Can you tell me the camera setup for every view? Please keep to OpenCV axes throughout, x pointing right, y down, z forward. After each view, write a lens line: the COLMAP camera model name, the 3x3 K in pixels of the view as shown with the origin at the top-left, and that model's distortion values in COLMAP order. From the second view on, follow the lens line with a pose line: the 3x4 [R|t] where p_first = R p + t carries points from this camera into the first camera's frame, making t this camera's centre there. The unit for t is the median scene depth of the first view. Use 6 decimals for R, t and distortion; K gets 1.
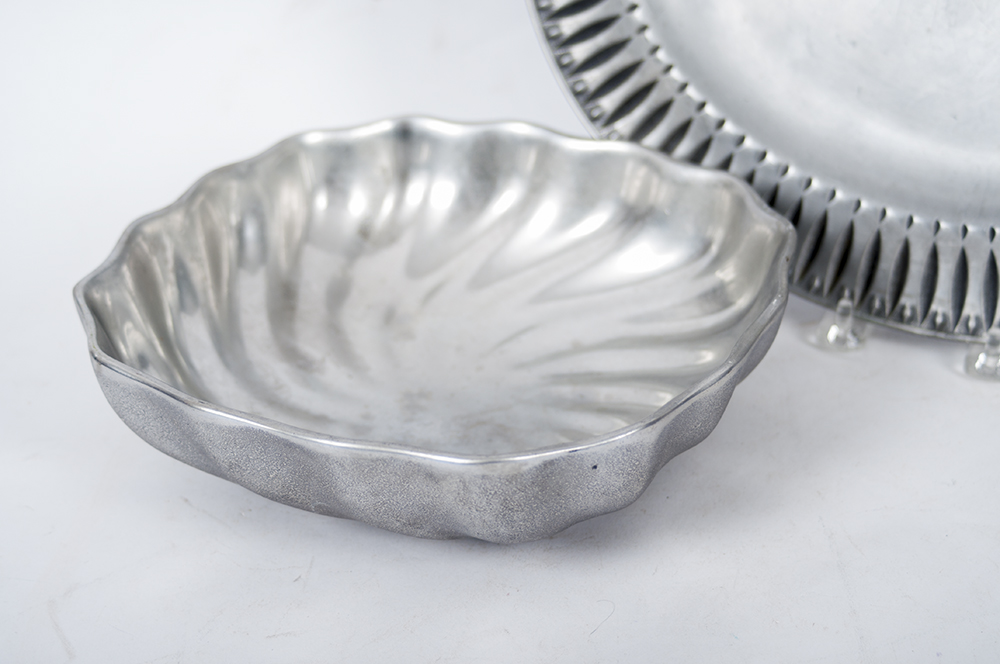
lens RADIAL K [[2092.5, 0, 499.9], [0, 2092.5, 331.0], [0, 0, 1]] dist [-0.145793, 0.000000]
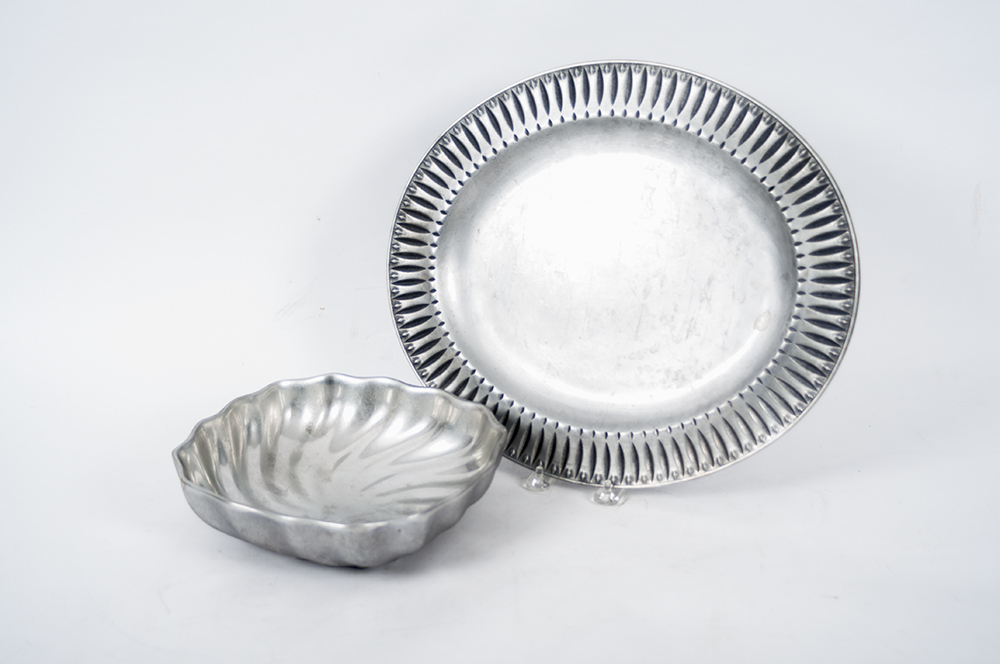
lens RADIAL K [[1468.9, 0, 498.9], [0, 1468.9, 332.1], [0, 0, 1]] dist [-0.170498, 0.000000]
pose [[0.998716, 0.019904, 0.046576, 0.055558], [-0.014174, 0.992641, -0.120260, 0.029220], [-0.048627, 0.119445, 0.991649, -0.472510]]
